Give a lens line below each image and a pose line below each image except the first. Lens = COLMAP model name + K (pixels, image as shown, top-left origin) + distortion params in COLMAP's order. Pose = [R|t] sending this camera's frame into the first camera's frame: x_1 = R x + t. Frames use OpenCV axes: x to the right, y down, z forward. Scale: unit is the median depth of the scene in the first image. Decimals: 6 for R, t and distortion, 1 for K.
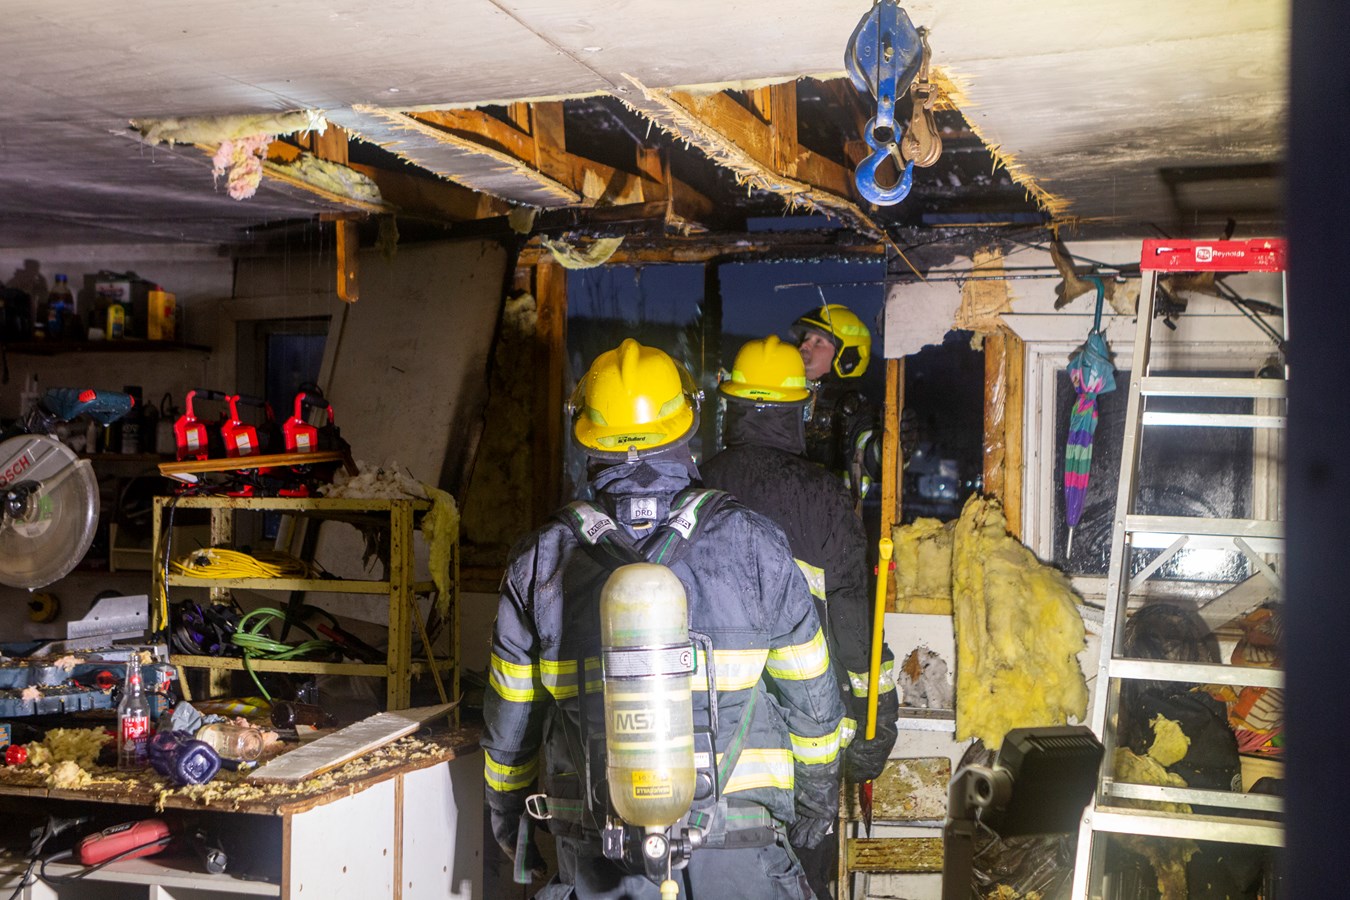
lens RADIAL K [[1864.4, 0, 675.0], [0, 1864.4, 450.0], [0, 0, 1]] dist [-0.000706, 0.081967]
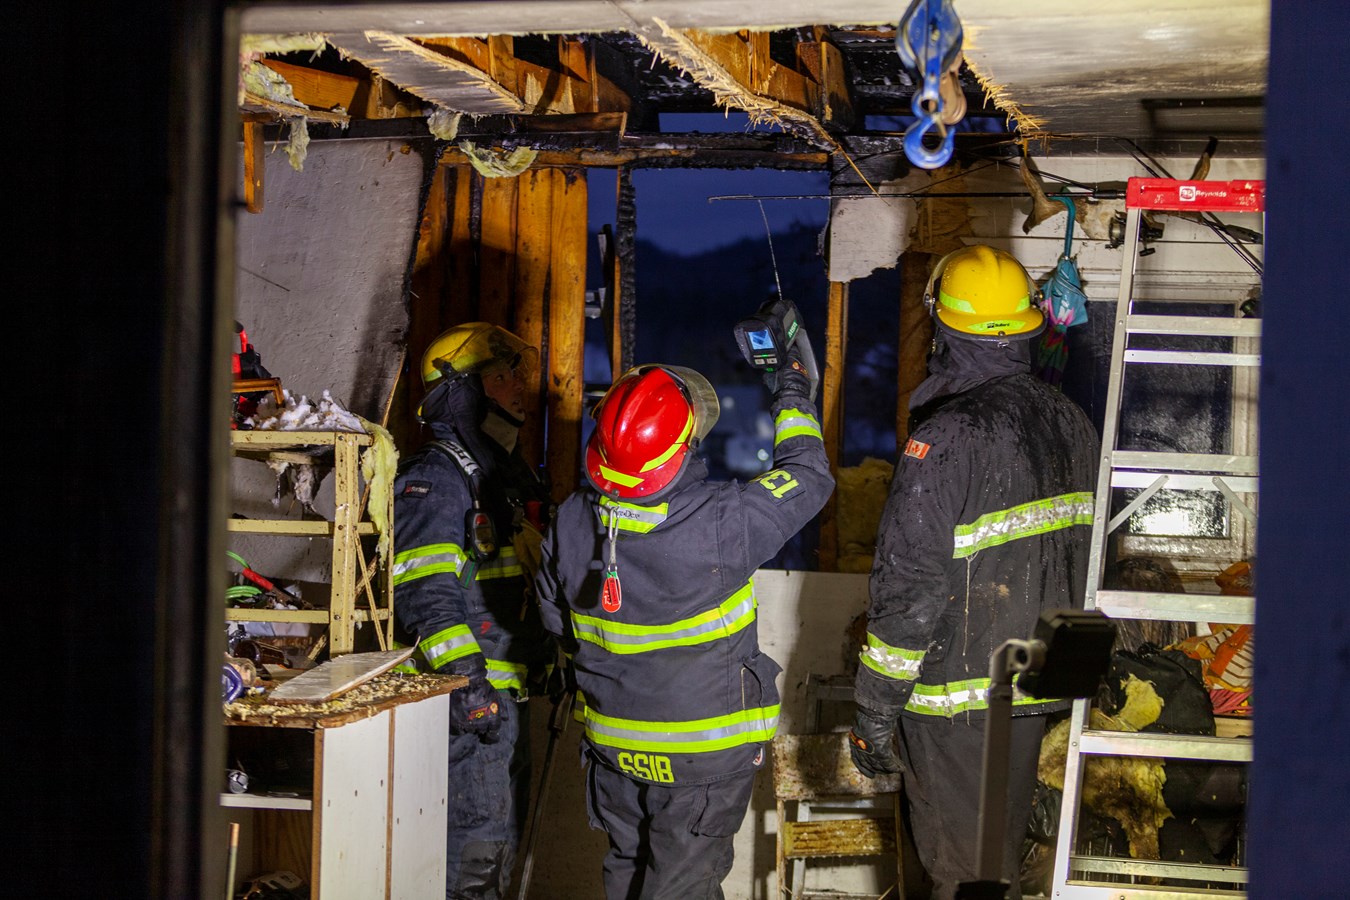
lens RADIAL K [[3186.3, 0, 675.0], [0, 3186.3, 450.0], [0, 0, 1]] dist [0.045917, -0.260915]
pose [[0.991504, 0.008293, 0.129811, -0.173859], [-0.010304, 0.999837, 0.014828, 0.009215], [-0.129666, -0.016039, 0.991428, -0.546192]]
